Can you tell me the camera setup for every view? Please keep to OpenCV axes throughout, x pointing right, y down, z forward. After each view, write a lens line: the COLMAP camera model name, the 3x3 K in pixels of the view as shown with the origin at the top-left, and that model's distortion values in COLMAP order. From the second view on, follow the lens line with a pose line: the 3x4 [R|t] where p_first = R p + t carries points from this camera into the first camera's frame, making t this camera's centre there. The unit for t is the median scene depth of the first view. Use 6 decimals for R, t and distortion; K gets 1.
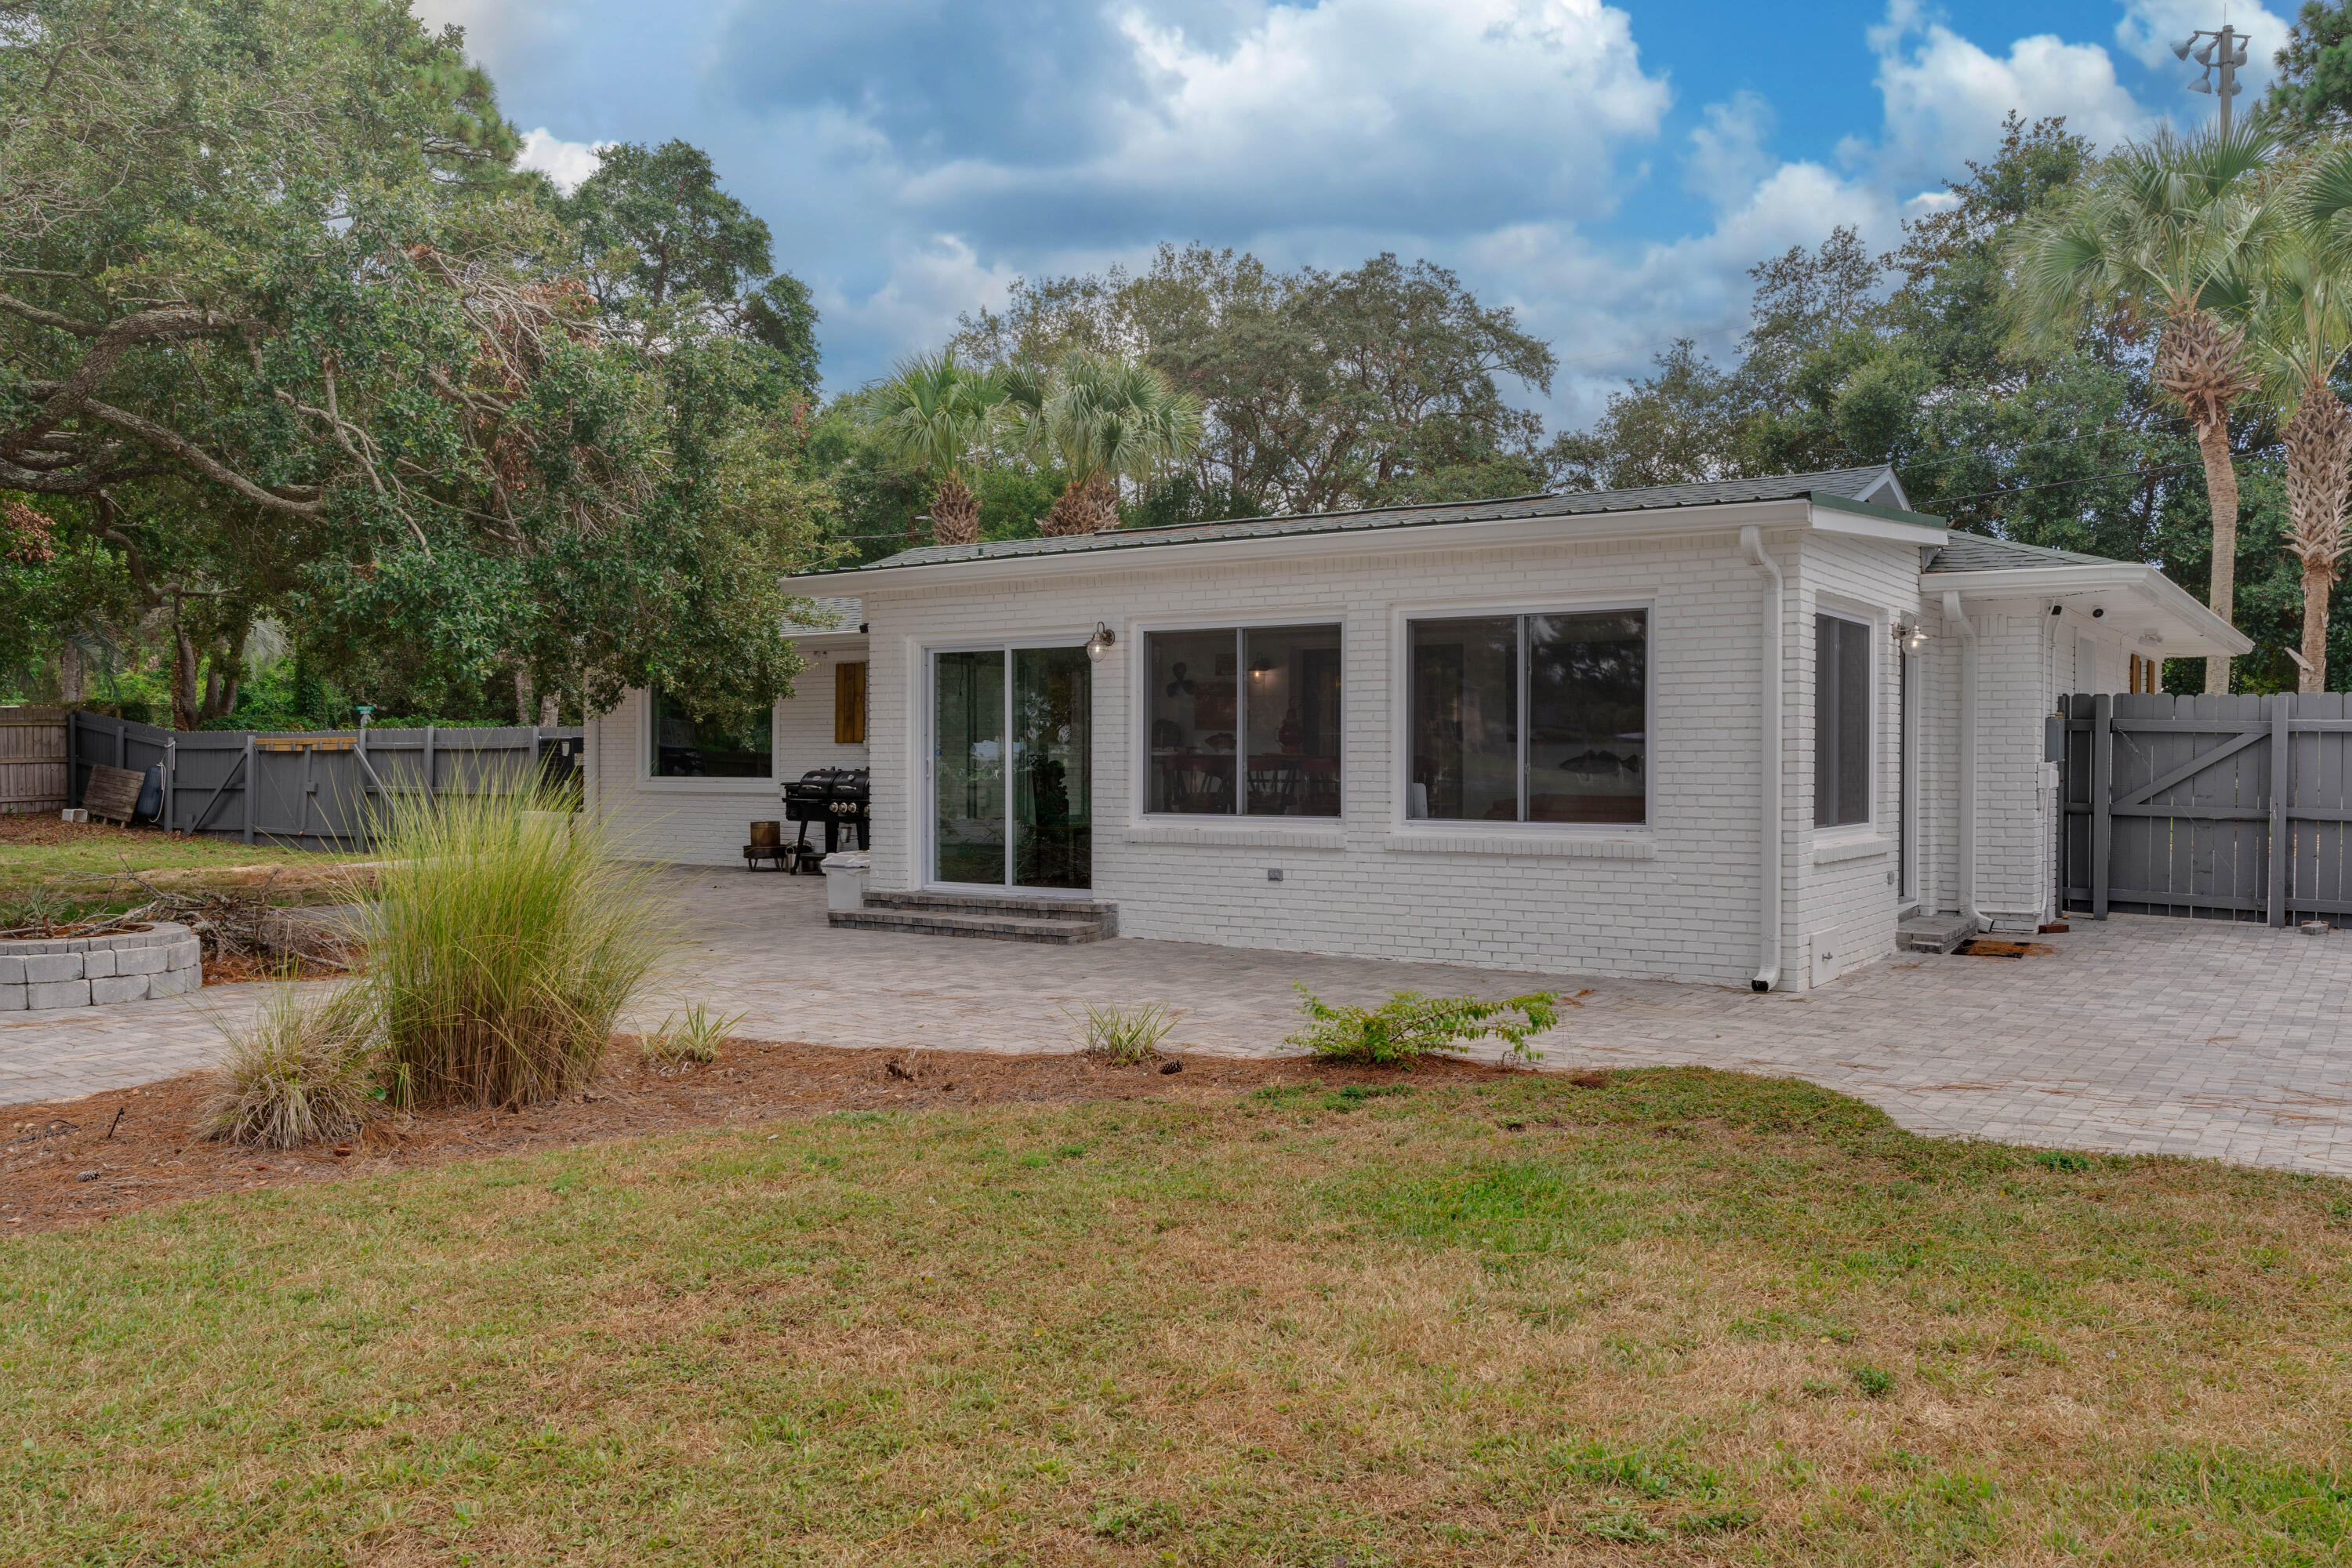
lens RADIAL K [[1835.6, 0, 1176.8], [0, 1835.6, 776.5], [0, 0, 1]] dist [0.002748, 0.000605]
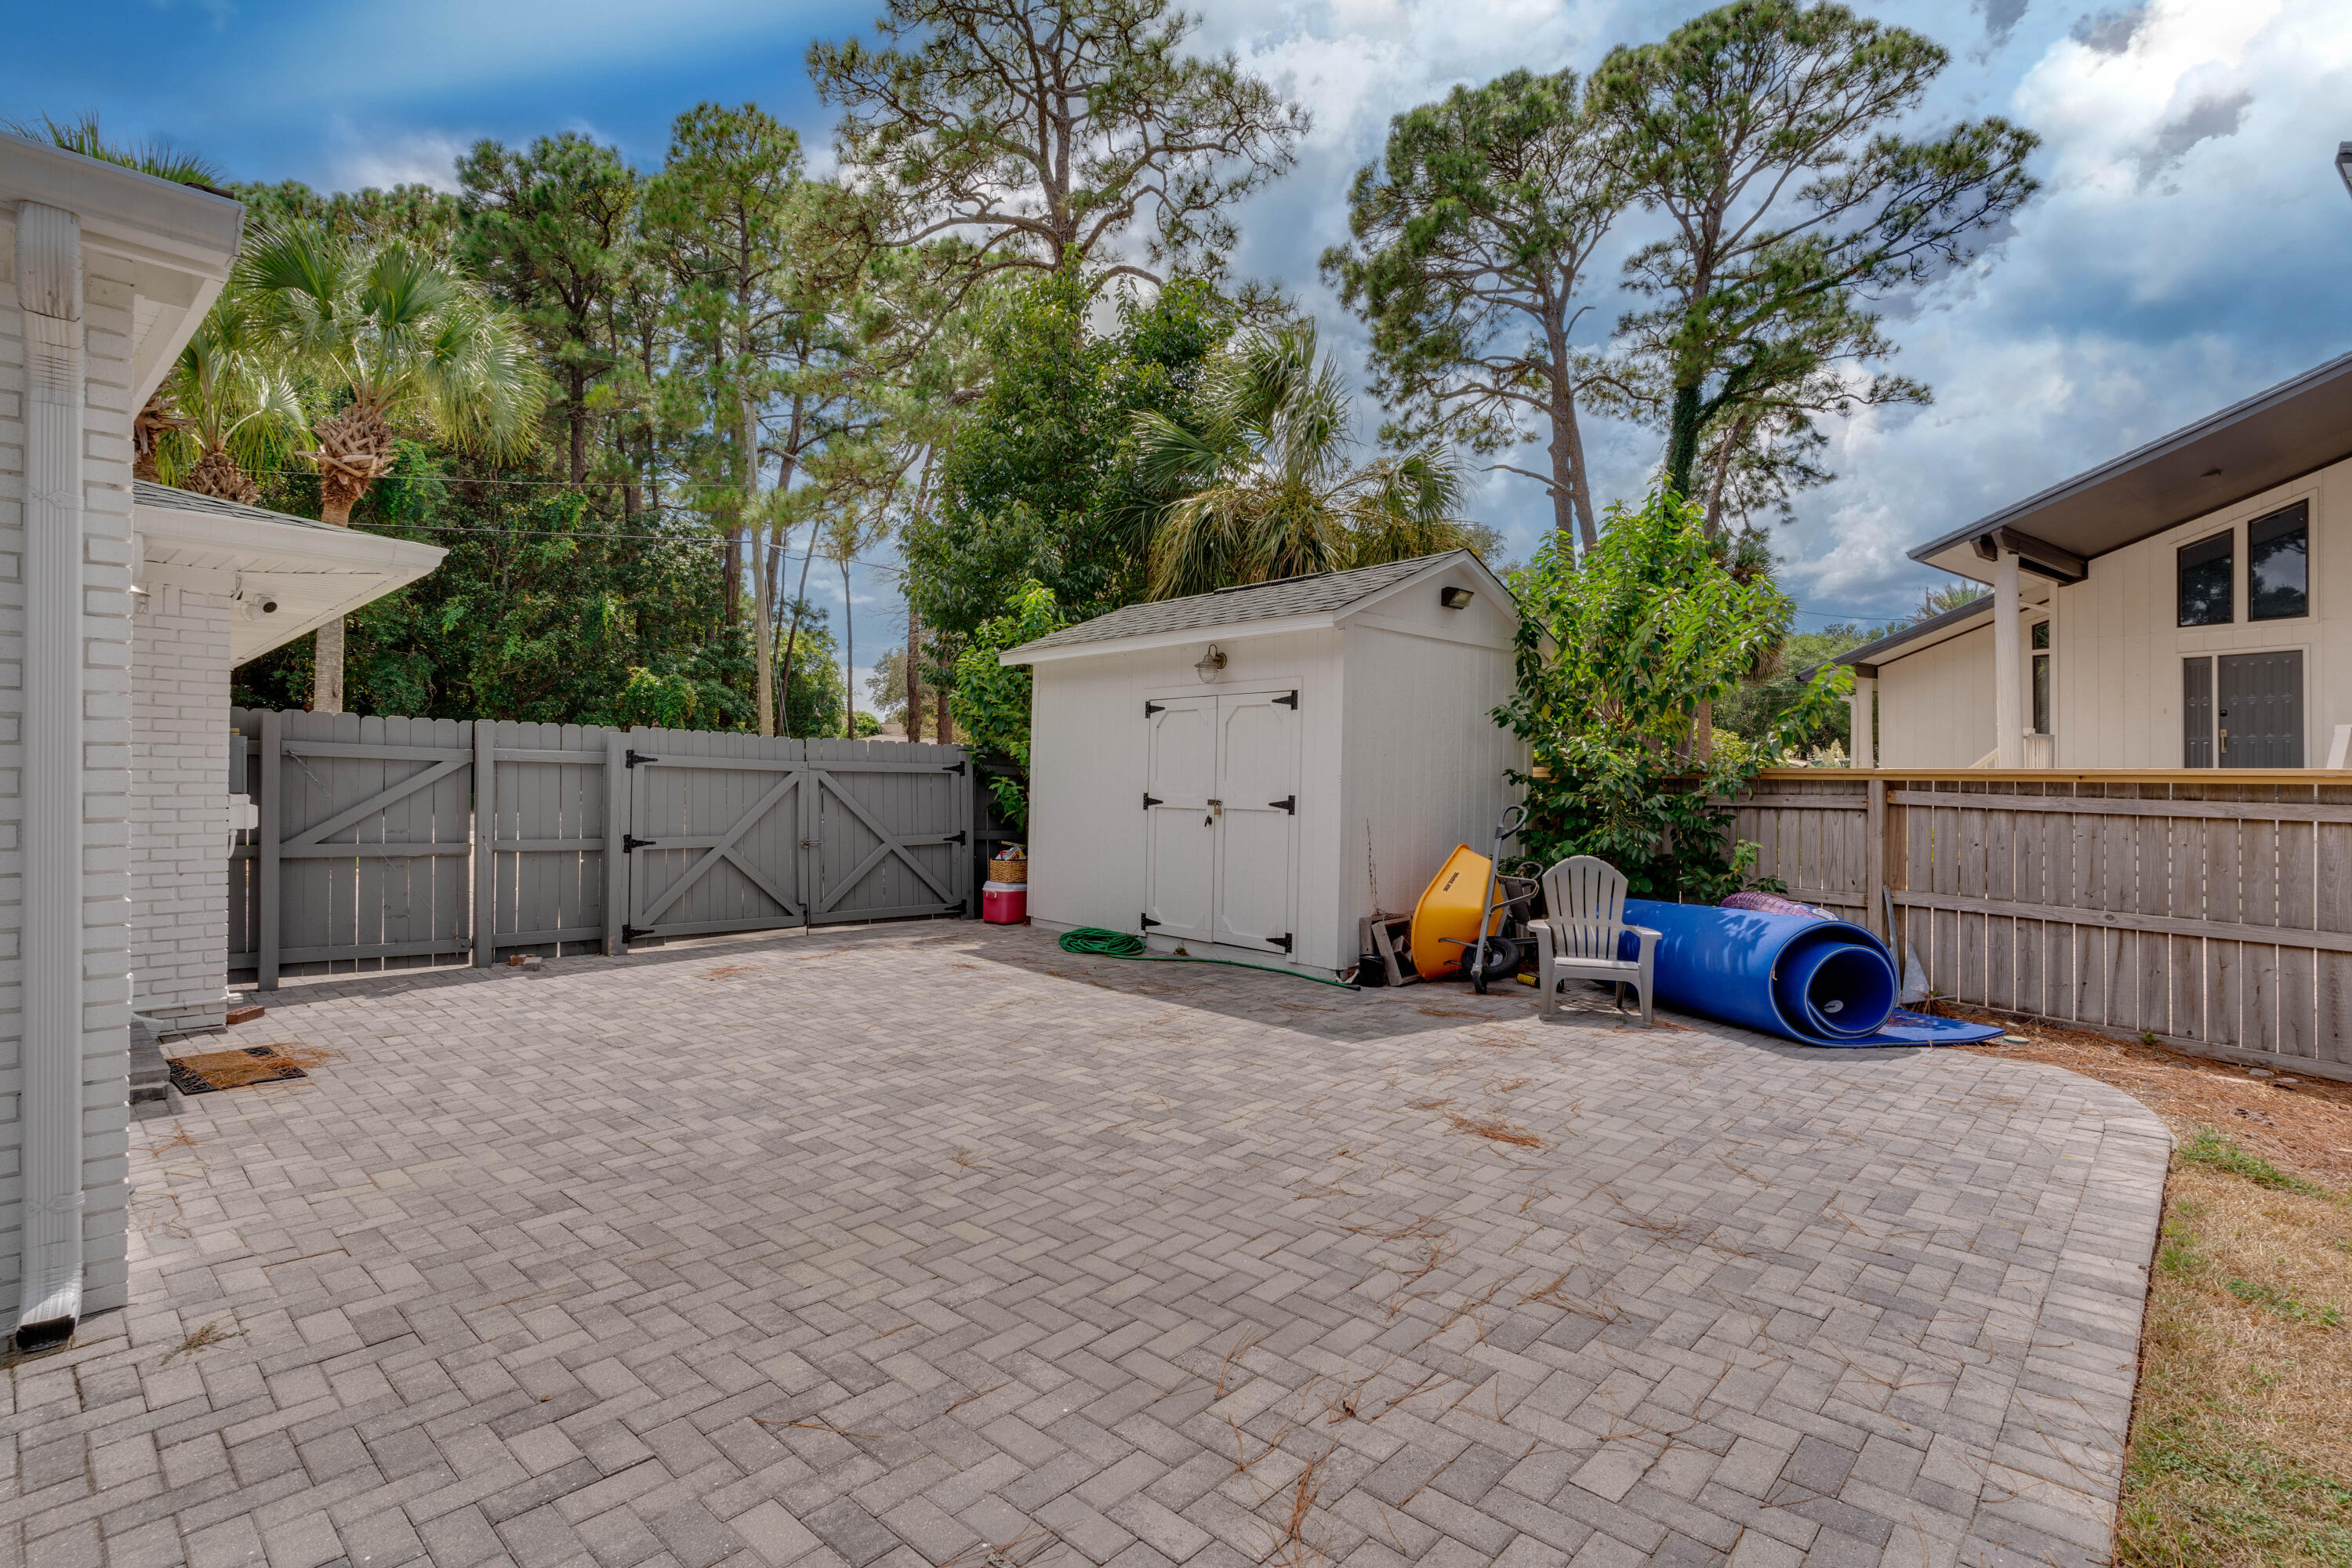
lens RADIAL K [[1144.1, 0, 1172.8], [0, 1144.1, 780.5], [0, 0, 1]] dist [-0.000503, 0.000340]
pose [[0.132758, 0.009142, 0.991106, 0.058314], [0.010267, 0.999891, -0.010598, -0.003863], [-0.991095, 0.011582, 0.132649, 0.536273]]
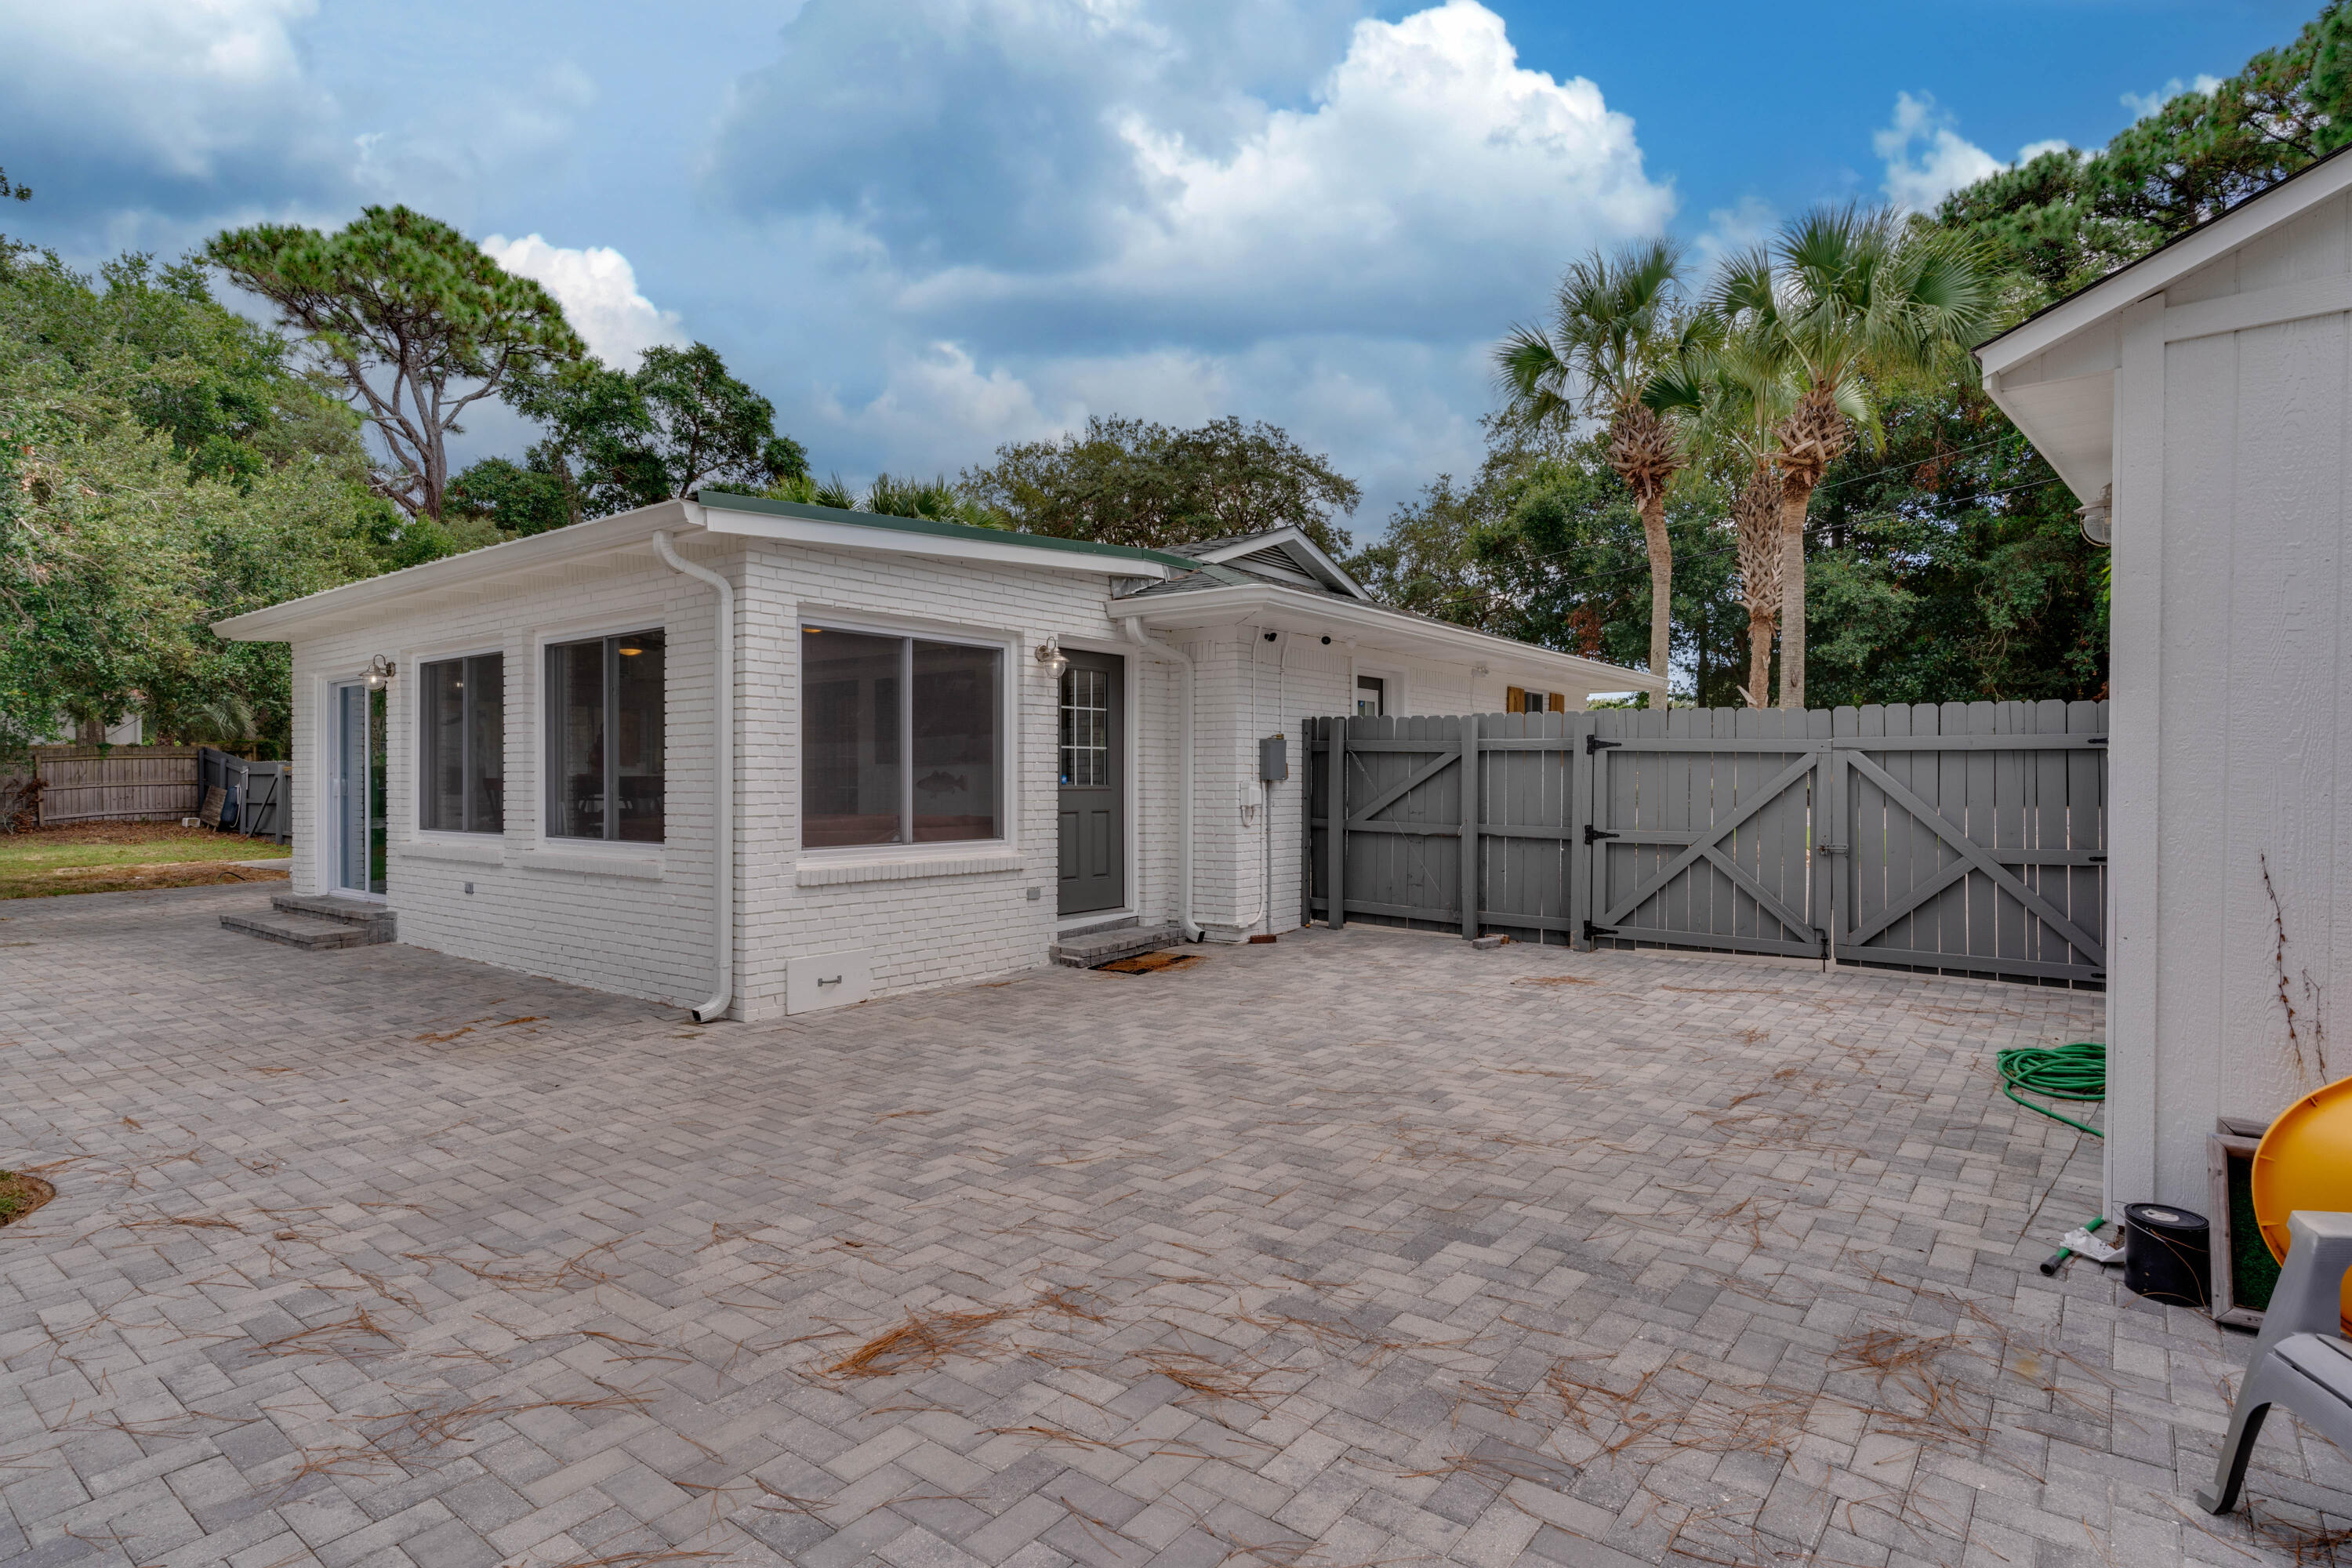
lens RADIAL K [[1221.8, 0, 1165.9], [0, 1221.8, 769.6], [0, 0, 1]] dist [0.001994, -0.000081]
pose [[0.997810, -0.002346, -0.066097, 0.447454], [0.001088, 0.999818, -0.019063, -0.000887], [0.066129, 0.018949, 0.997631, 0.283719]]
